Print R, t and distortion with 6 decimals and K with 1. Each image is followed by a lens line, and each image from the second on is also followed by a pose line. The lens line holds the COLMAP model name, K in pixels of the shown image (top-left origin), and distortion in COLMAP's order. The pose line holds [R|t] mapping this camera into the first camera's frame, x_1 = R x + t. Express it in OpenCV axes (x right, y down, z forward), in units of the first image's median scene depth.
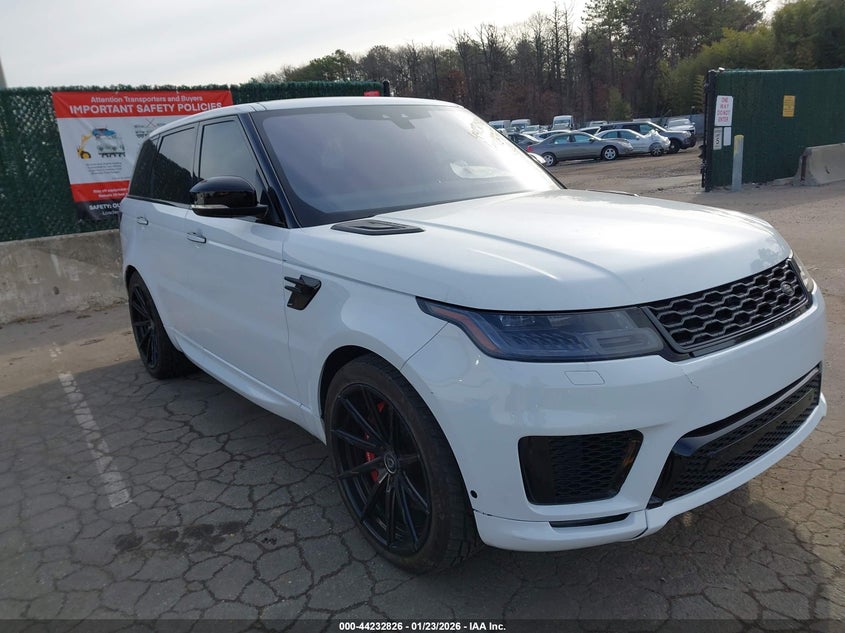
lens RADIAL K [[681.0, 0, 413.4], [0, 681.0, 319.7], [0, 0, 1]] dist [0.005182, -0.006047]
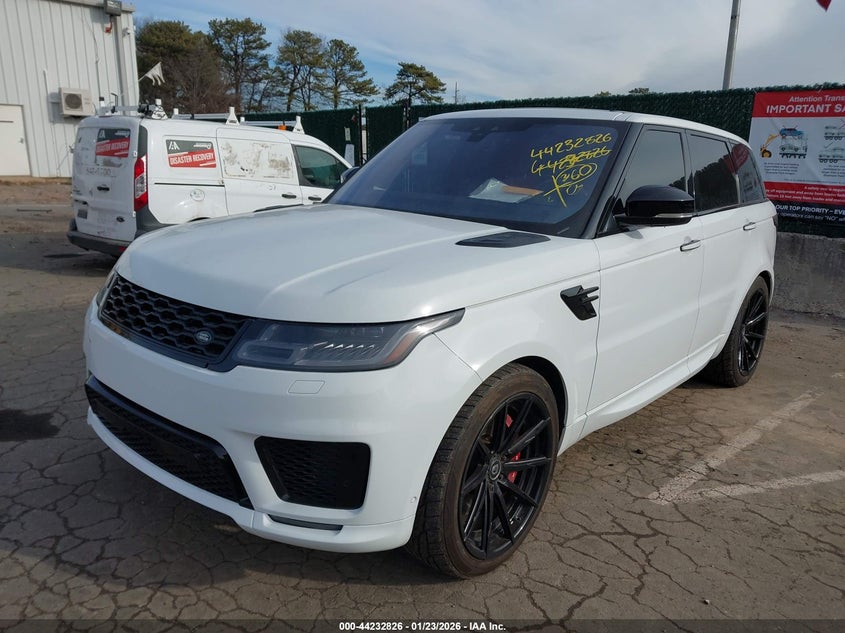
lens RADIAL K [[680.2, 0, 426.3], [0, 680.2, 311.4], [0, 0, 1]] dist [0.006116, 0.001033]
pose [[0.164249, 0.289313, -0.943038, 1.228754], [-0.284545, 0.929279, 0.235533, -0.314409], [0.944488, 0.229651, 0.234955, 0.892762]]
